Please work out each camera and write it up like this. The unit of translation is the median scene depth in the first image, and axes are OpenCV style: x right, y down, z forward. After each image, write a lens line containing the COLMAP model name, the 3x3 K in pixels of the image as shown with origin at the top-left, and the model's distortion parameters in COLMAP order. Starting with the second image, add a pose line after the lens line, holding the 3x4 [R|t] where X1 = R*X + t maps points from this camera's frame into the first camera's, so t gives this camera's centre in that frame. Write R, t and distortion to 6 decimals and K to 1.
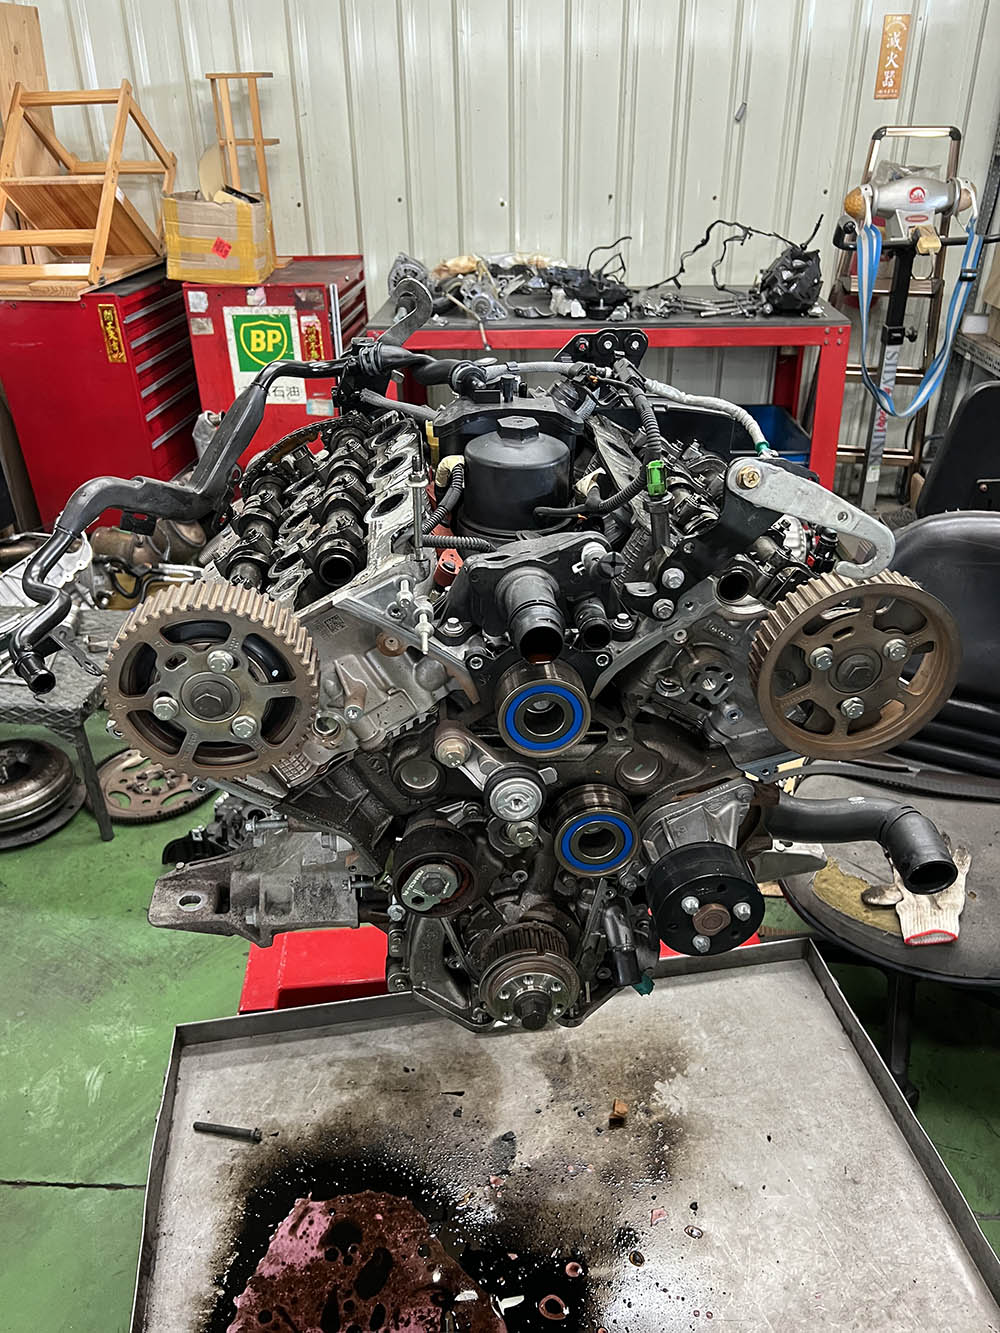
lens RADIAL K [[1005.1, 0, 504.7], [0, 1005.1, 664.3], [0, 0, 1]] dist [0.002582, -0.023536]
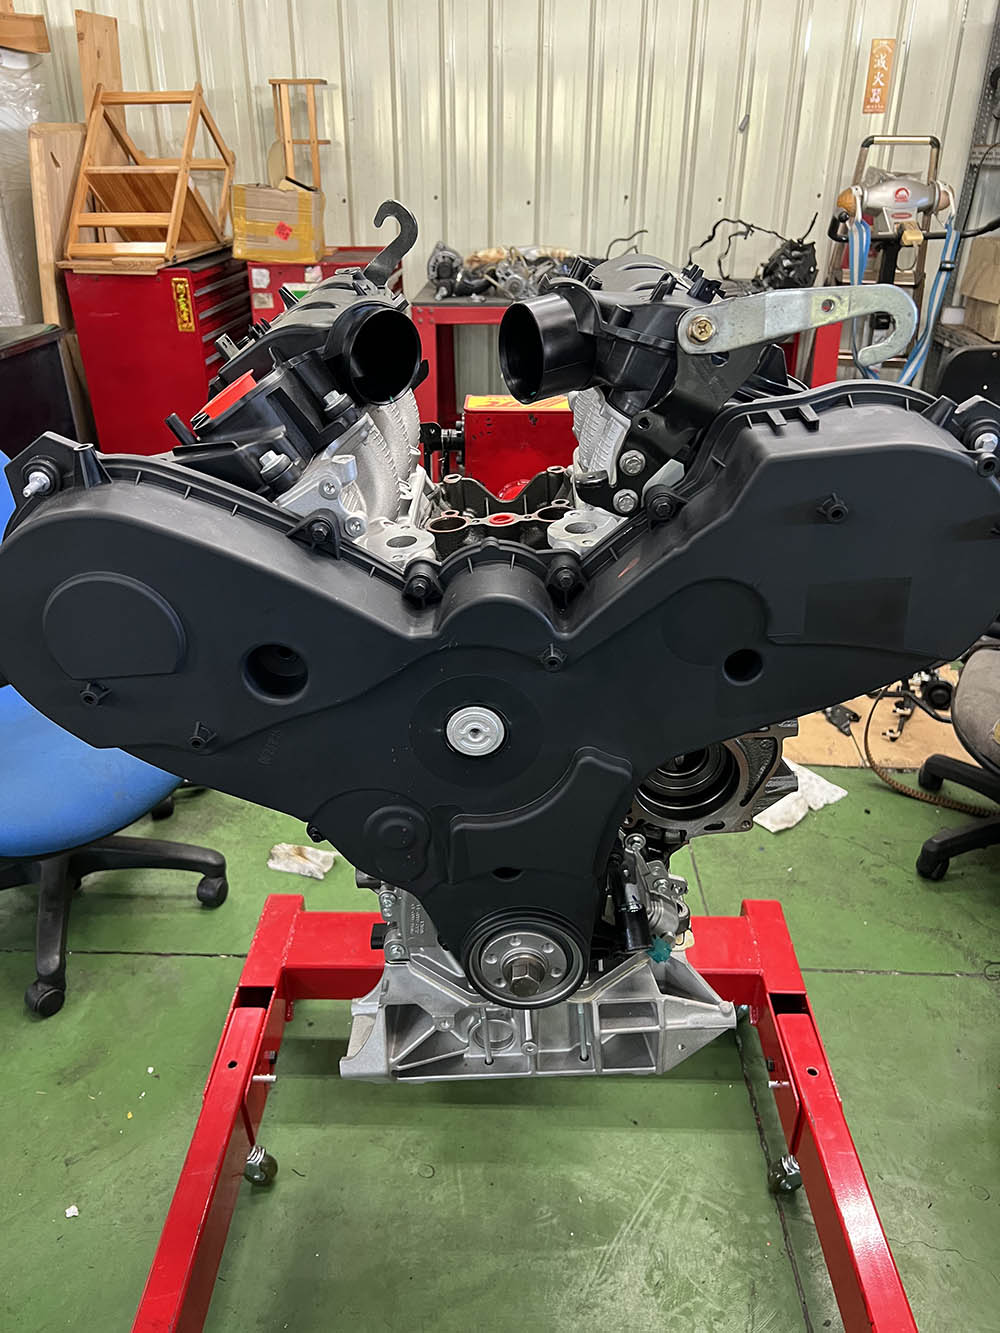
lens RADIAL K [[1005.1, 0, 495.0], [0, 1005.1, 667.6], [0, 0, 1]] dist [0.002582, -0.023536]
pose [[0.999881, 0.010285, 0.011514, -0.051262], [-0.009899, 0.999404, -0.033068, 0.100632], [-0.011847, 0.032950, 0.999387, -0.099490]]
